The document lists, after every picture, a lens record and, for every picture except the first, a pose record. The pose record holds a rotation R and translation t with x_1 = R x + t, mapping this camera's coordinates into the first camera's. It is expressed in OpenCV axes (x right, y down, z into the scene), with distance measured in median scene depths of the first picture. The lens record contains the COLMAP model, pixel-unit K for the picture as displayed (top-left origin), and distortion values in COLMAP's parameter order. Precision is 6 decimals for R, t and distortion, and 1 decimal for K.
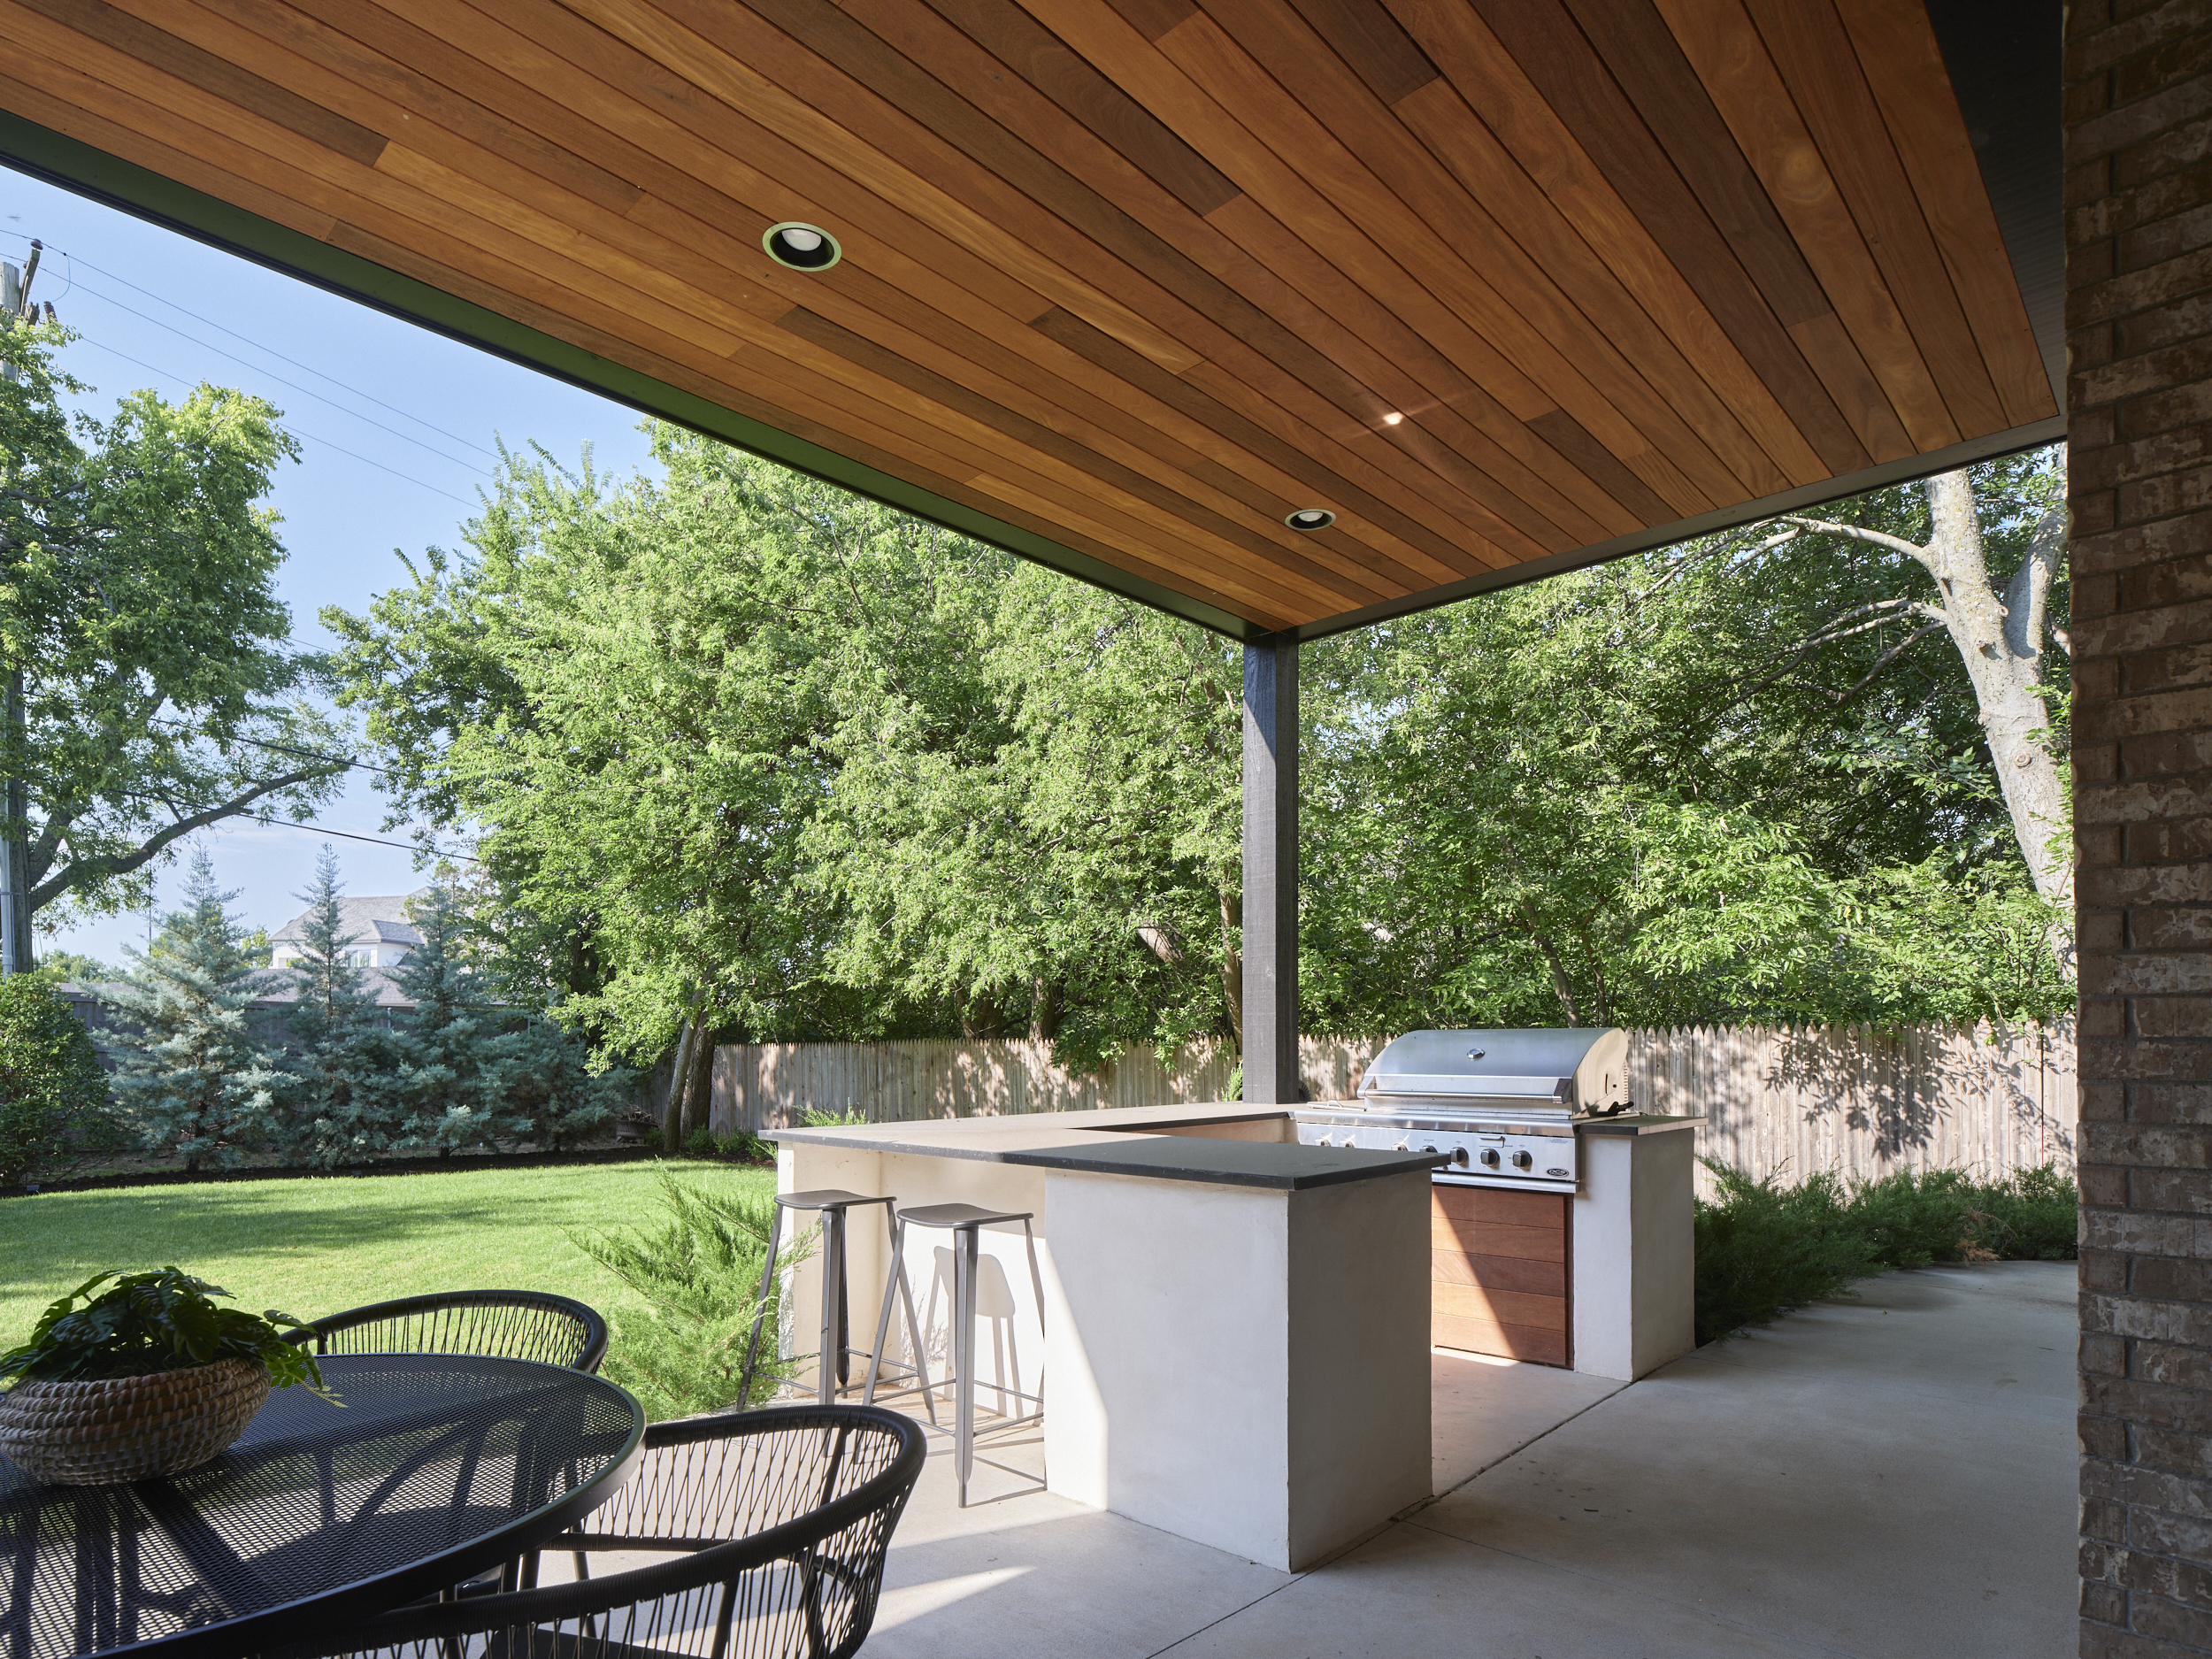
lens RADIAL K [[1225.7, 0, 1103.2], [0, 1225.7, 1034.9], [0, 0, 1]] dist [-0.007322, -0.000530]
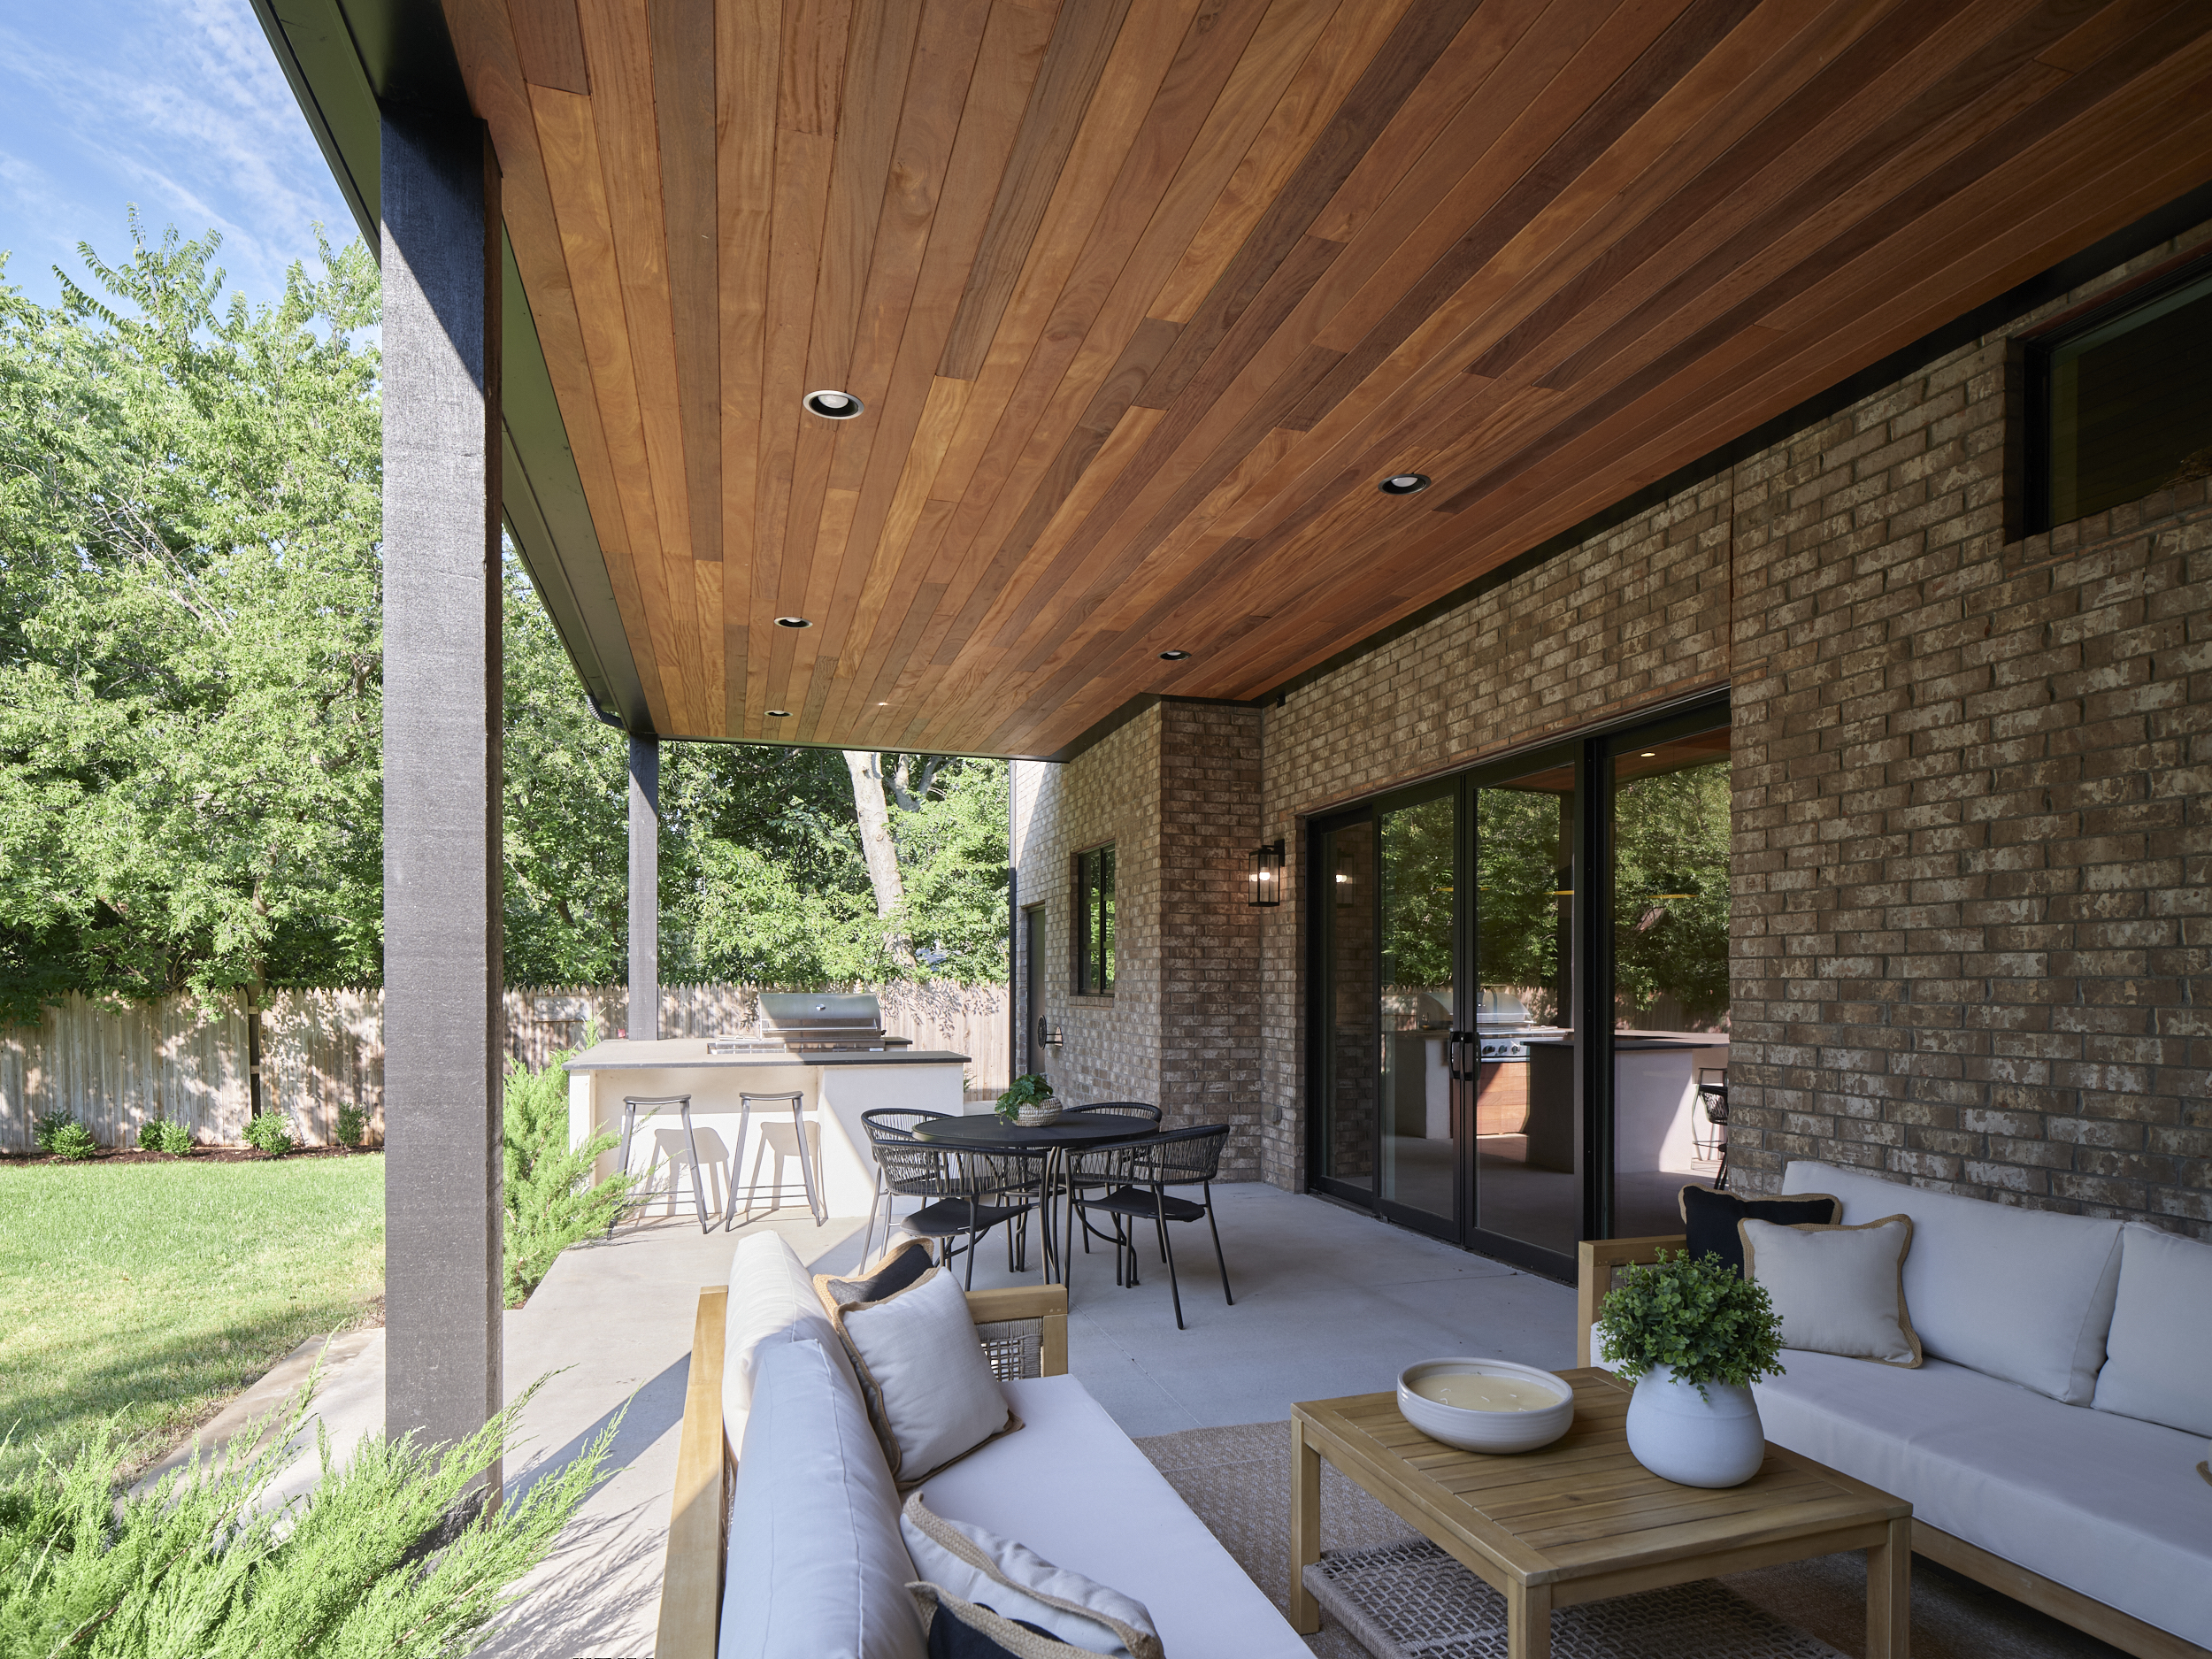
lens RADIAL K [[1230.9, 0, 1097.7], [0, 1230.9, 1001.7], [0, 0, 1]] dist [-0.002015, -0.000409]
pose [[0.494426, -0.011748, 0.869141, -0.407184], [-0.008074, 0.999803, 0.018107, -0.010902], [-0.869182, -0.015970, 0.494234, -0.109234]]
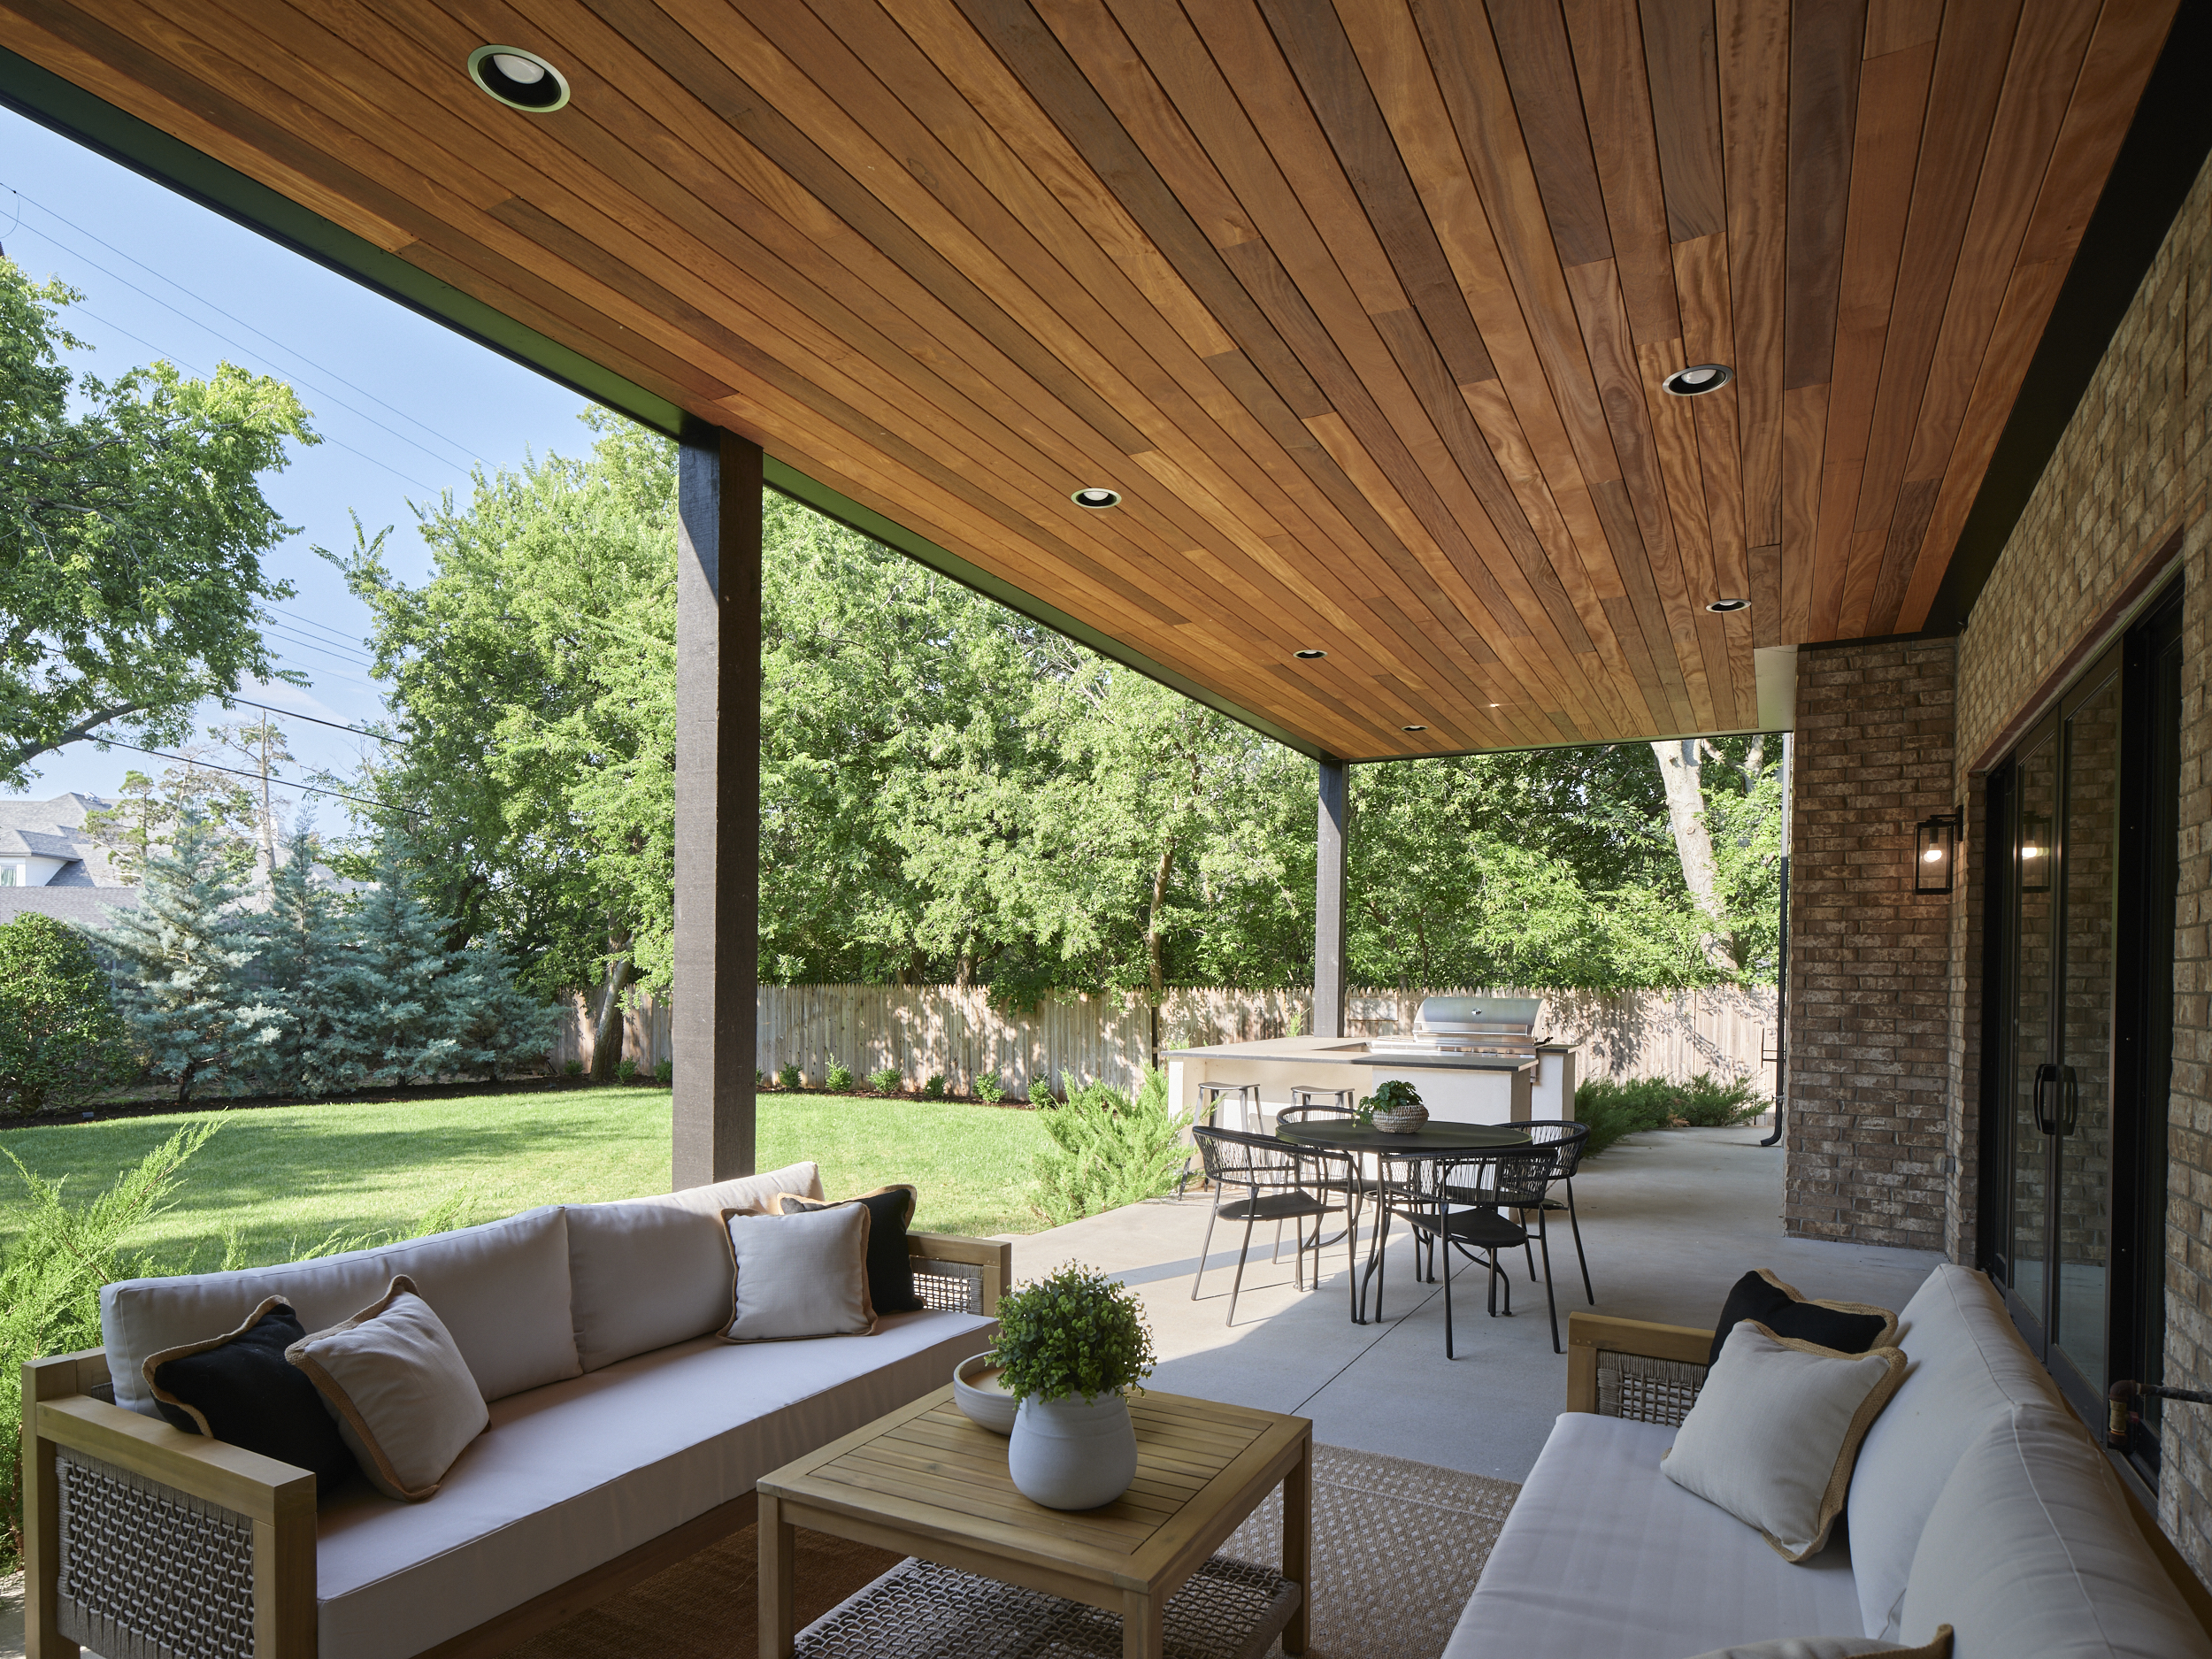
lens RADIAL K [[1230.9, 0, 1097.7], [0, 1230.9, 1001.7], [0, 0, 1]] dist [-0.002015, -0.000409]
pose [[0.967021, 0.008846, 0.254544, -0.269039], [-0.015386, 0.999600, 0.023713, -0.012830], [-0.254232, -0.026847, 0.966771, -0.248760]]
